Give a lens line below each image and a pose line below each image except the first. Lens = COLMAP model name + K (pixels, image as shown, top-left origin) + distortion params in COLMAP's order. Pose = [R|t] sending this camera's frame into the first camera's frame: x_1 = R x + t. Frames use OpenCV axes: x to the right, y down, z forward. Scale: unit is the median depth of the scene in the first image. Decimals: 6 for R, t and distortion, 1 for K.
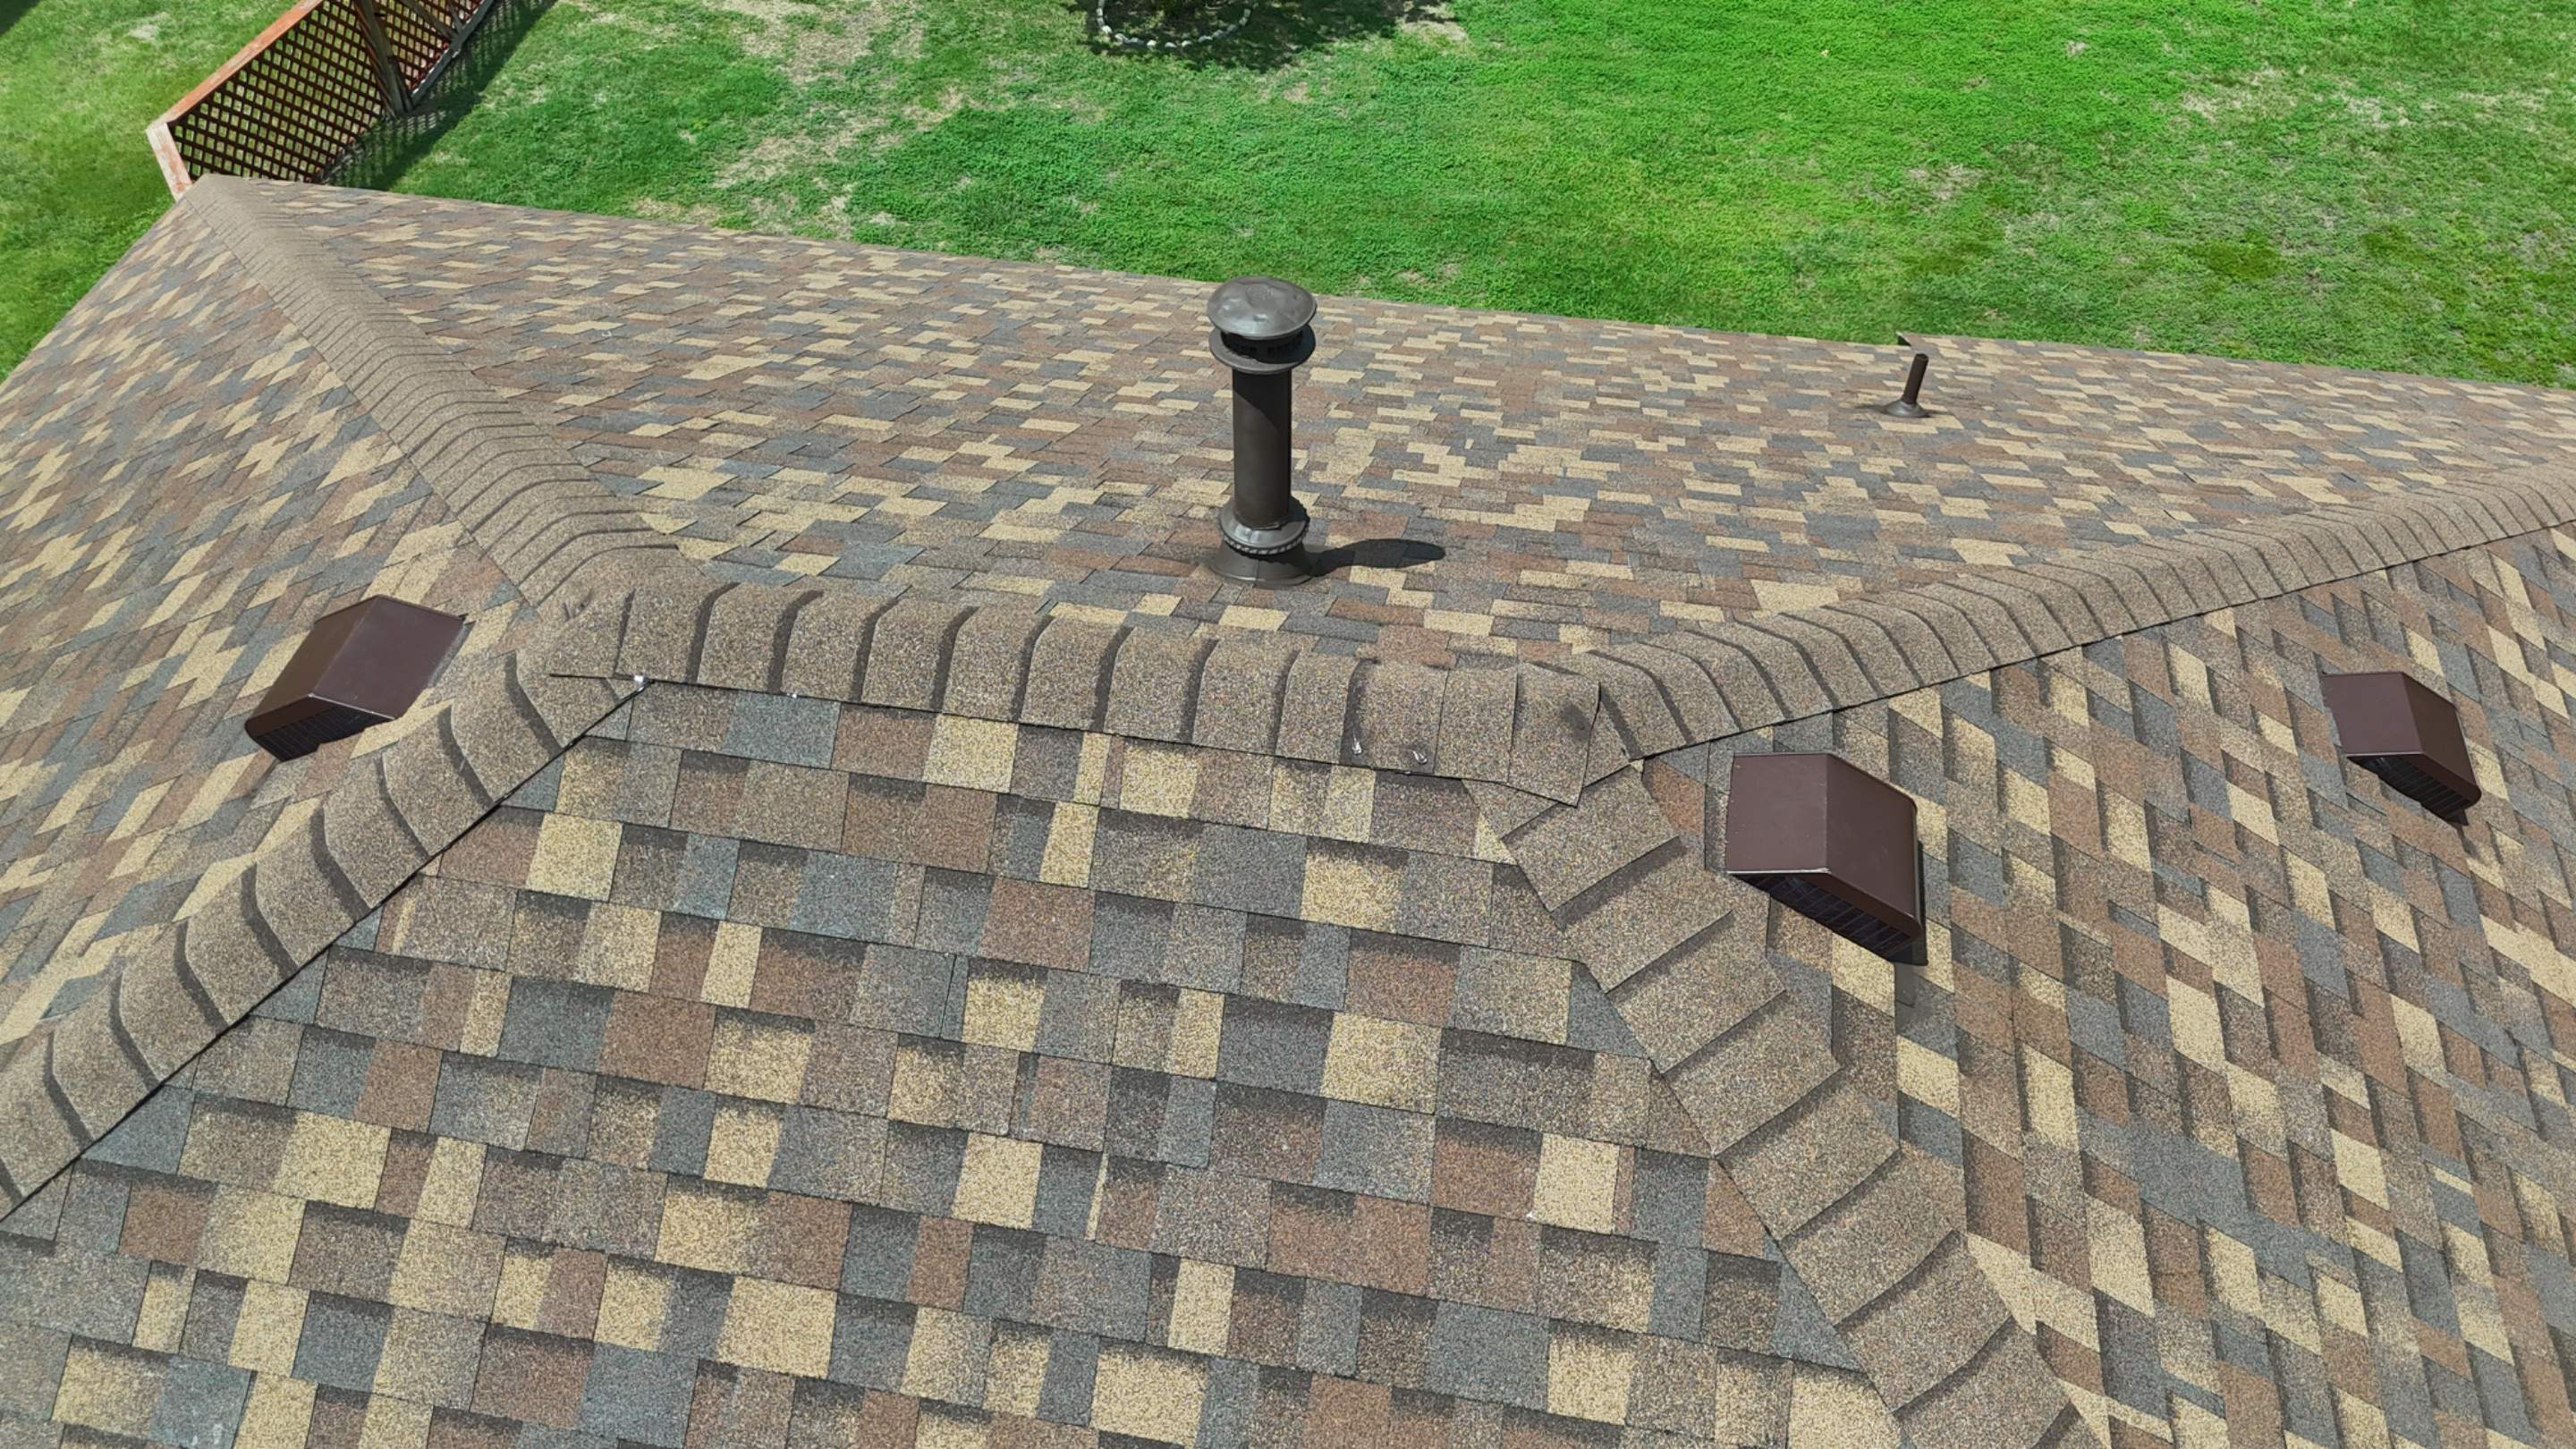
lens RADIAL K [[1903.9, 0, 1280.9], [0, 1903.9, 736.7], [0, 0, 1]] dist [0.067147, -0.068333]
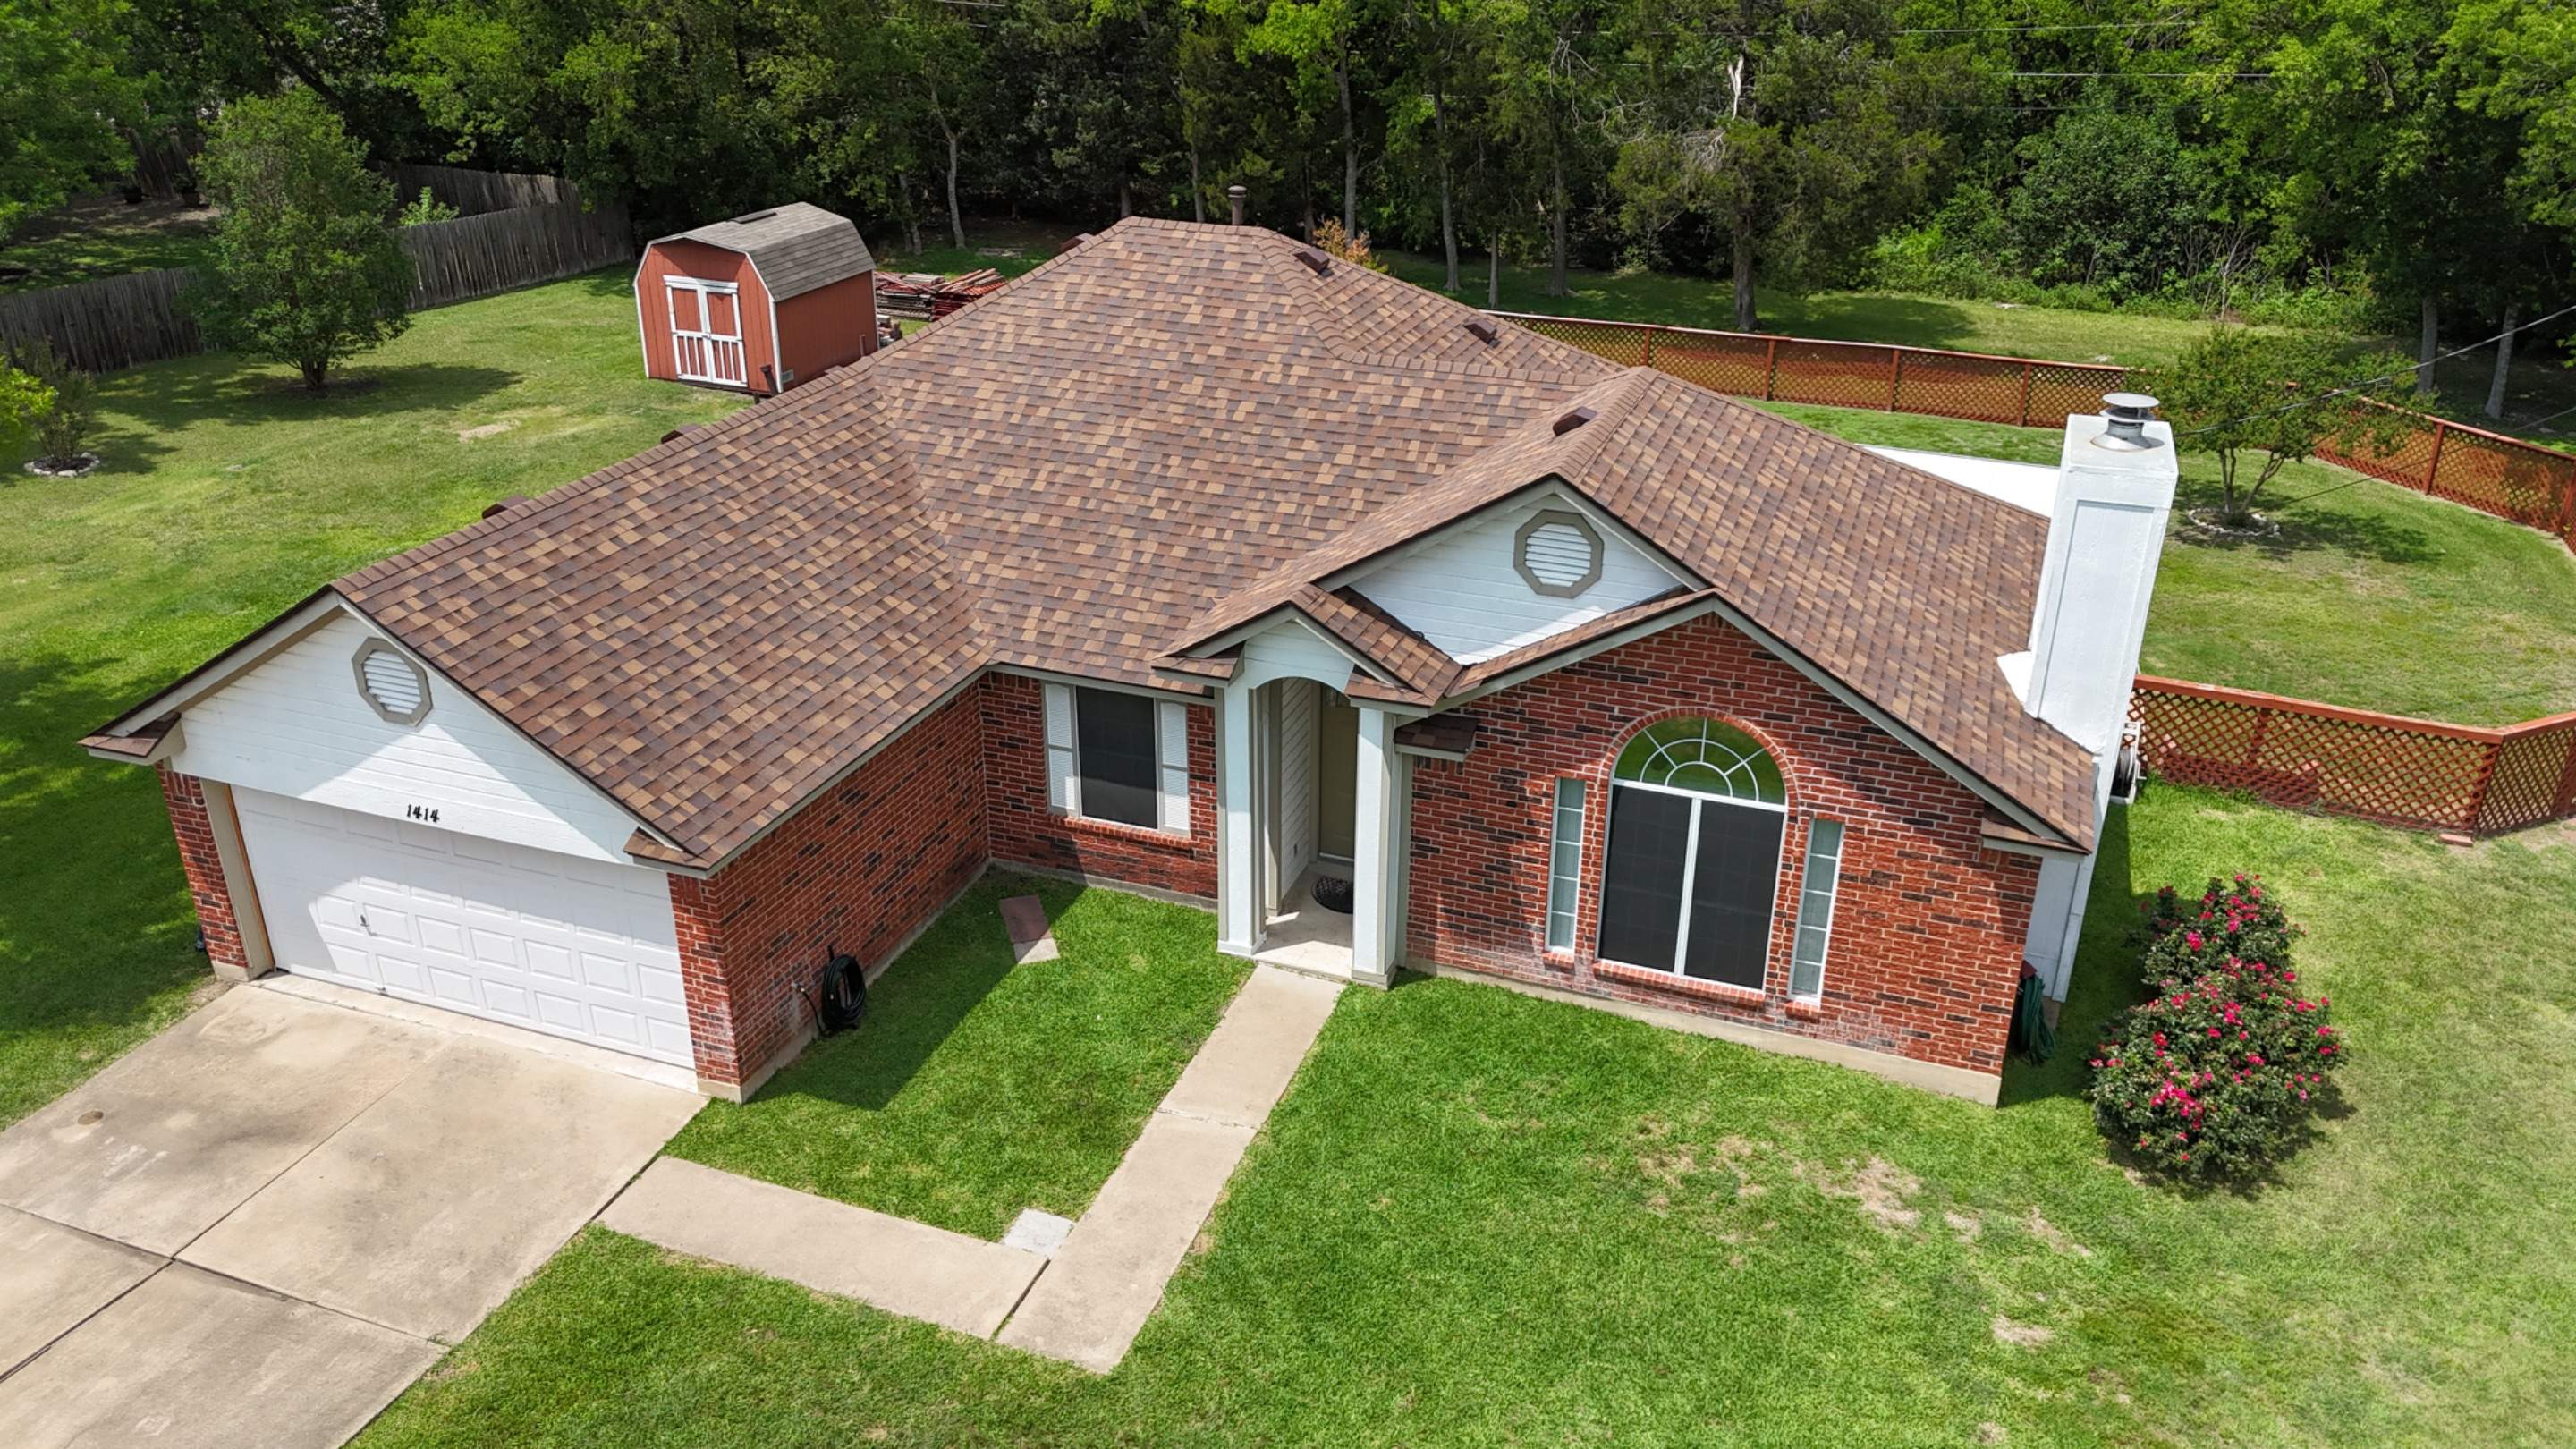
lens RADIAL K [[1883.9, 0, 1281.8], [0, 1883.9, 741.3], [0, 0, 1]] dist [0.104036, -0.128301]
pose [[0.981912, 0.091314, -0.165865, 1.065974], [-0.149956, 0.909888, -0.386803, 3.047203], [0.115598, 0.404678, 0.907123, -3.106947]]
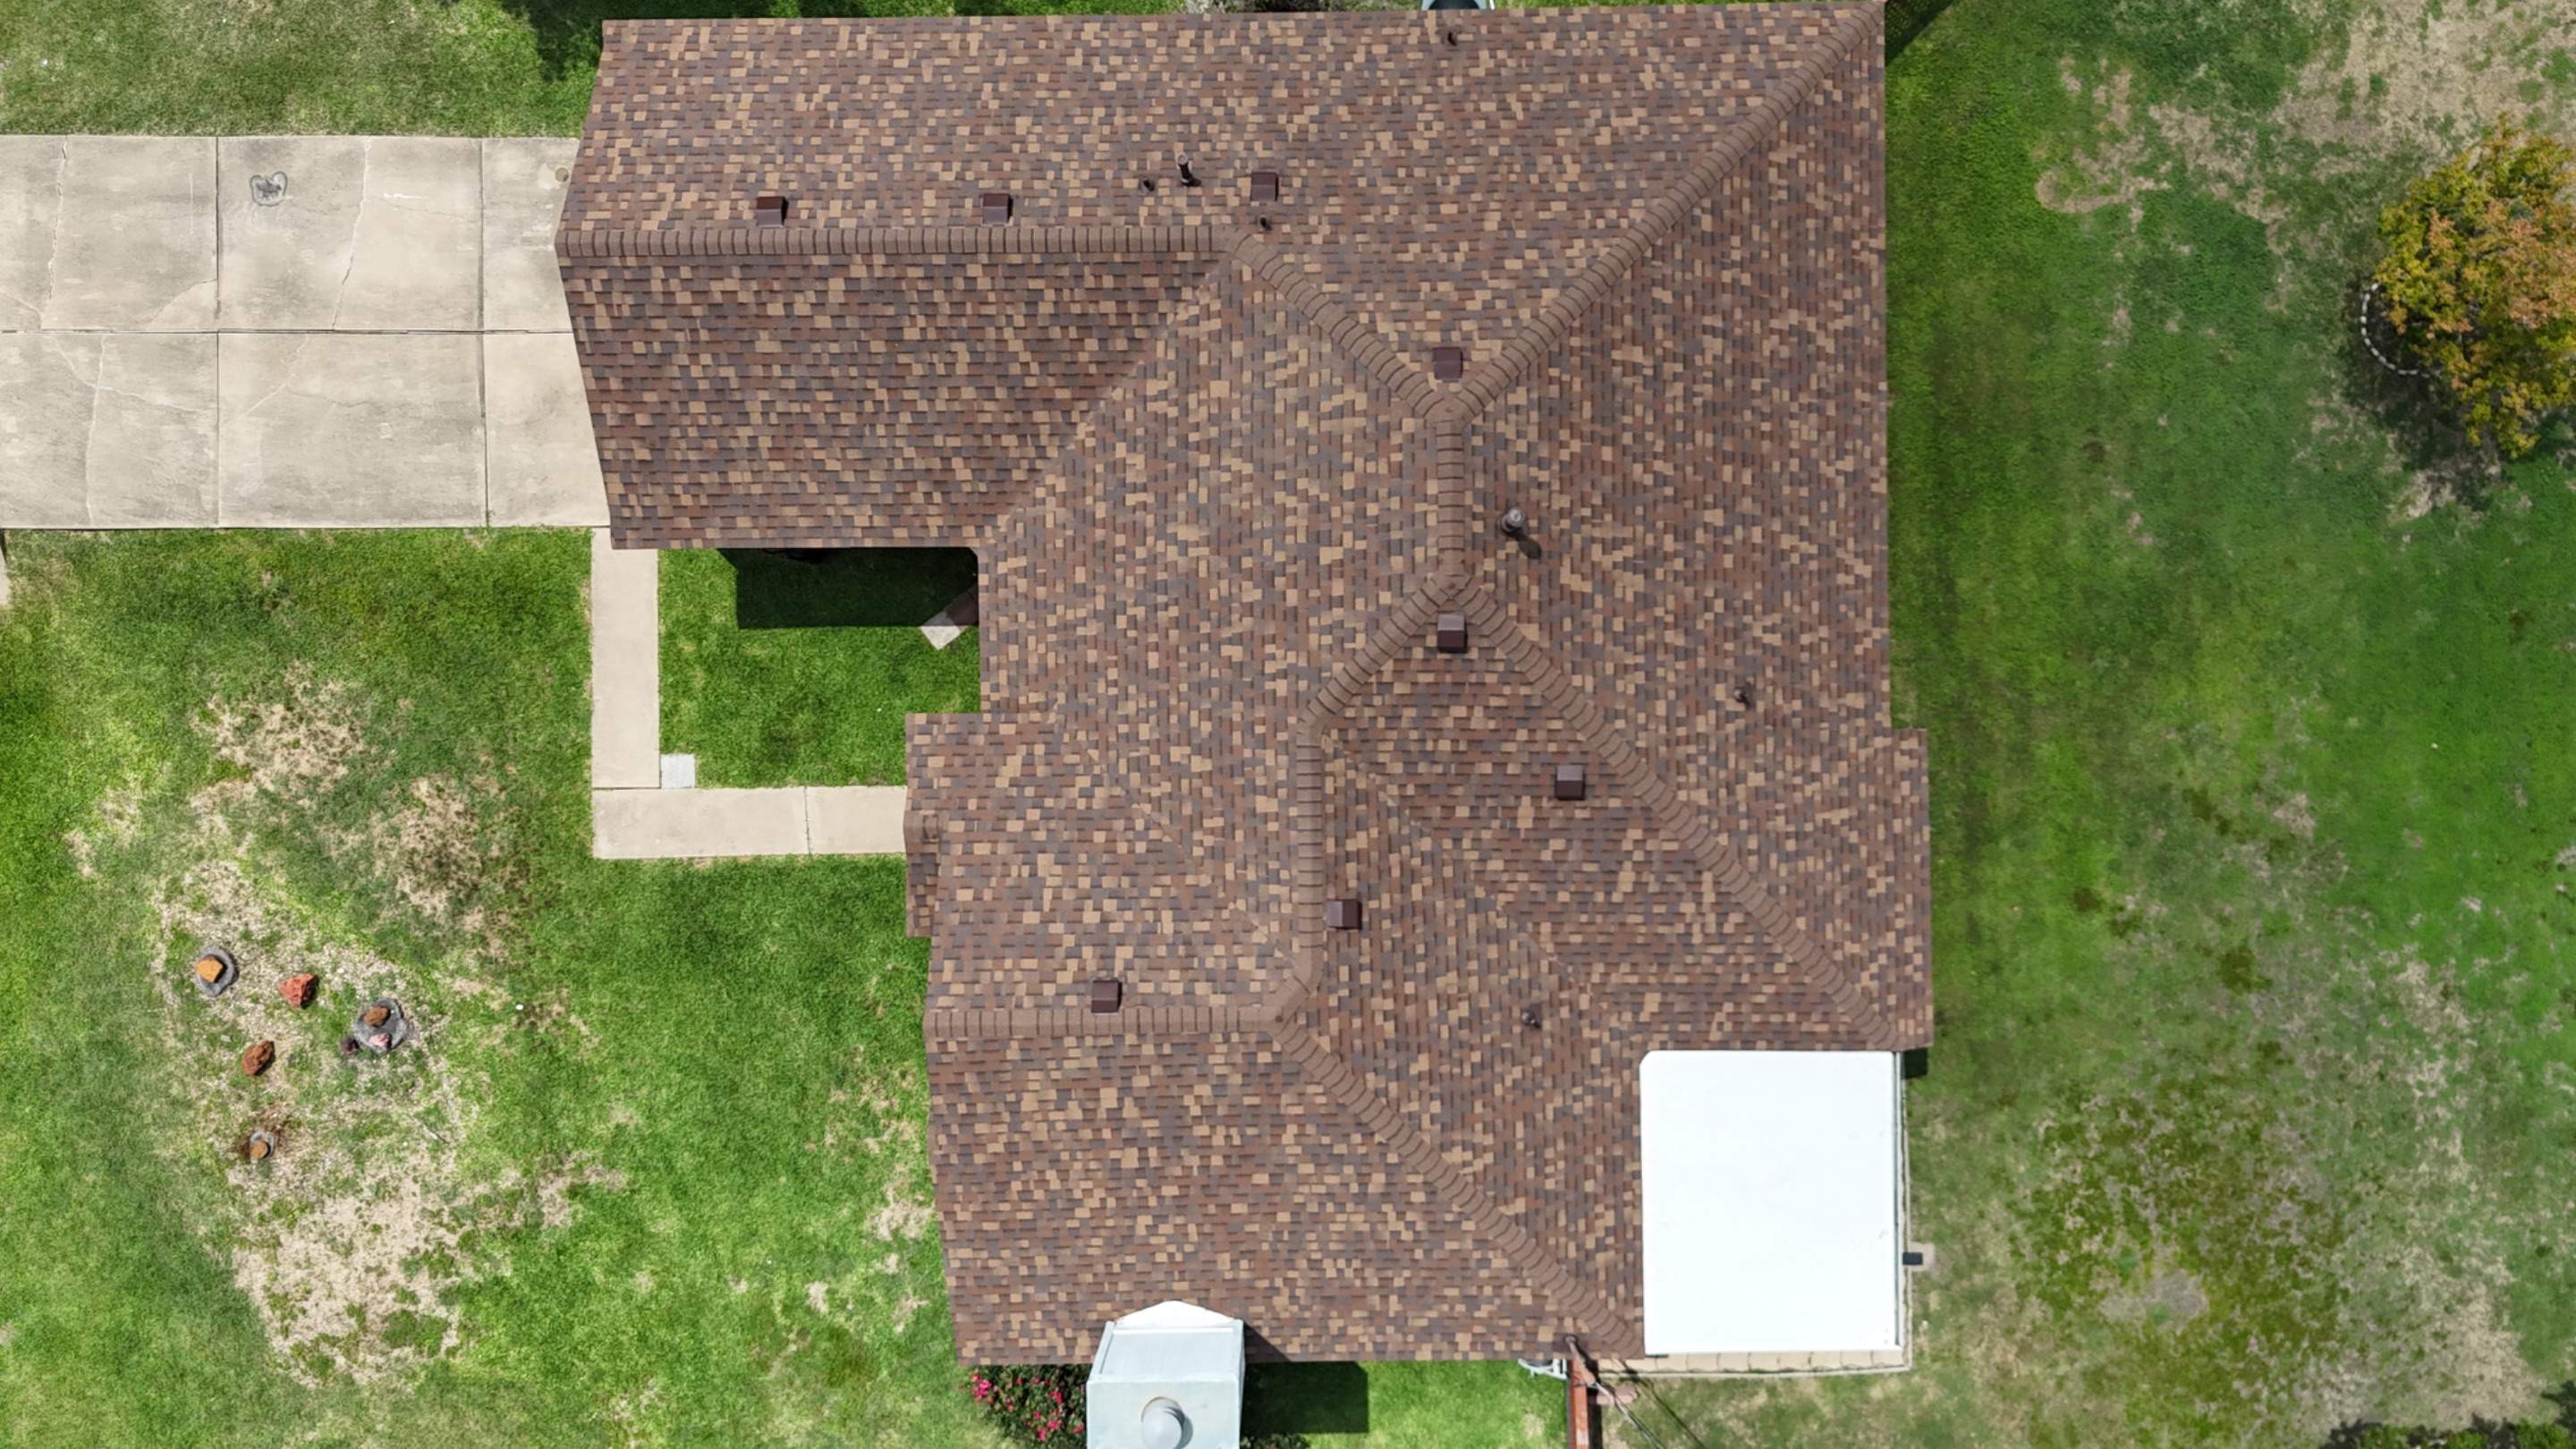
lens RADIAL K [[1908.6, 0, 1283.0], [0, 1908.6, 740.6], [0, 0, 1]] dist [0.112130, -0.163592]
pose [[0.181026, 0.983475, 0.002665, 0.396503], [-0.736234, 0.133720, 0.663385, -2.693931], [0.652066, -0.122052, 0.748274, -2.975483]]
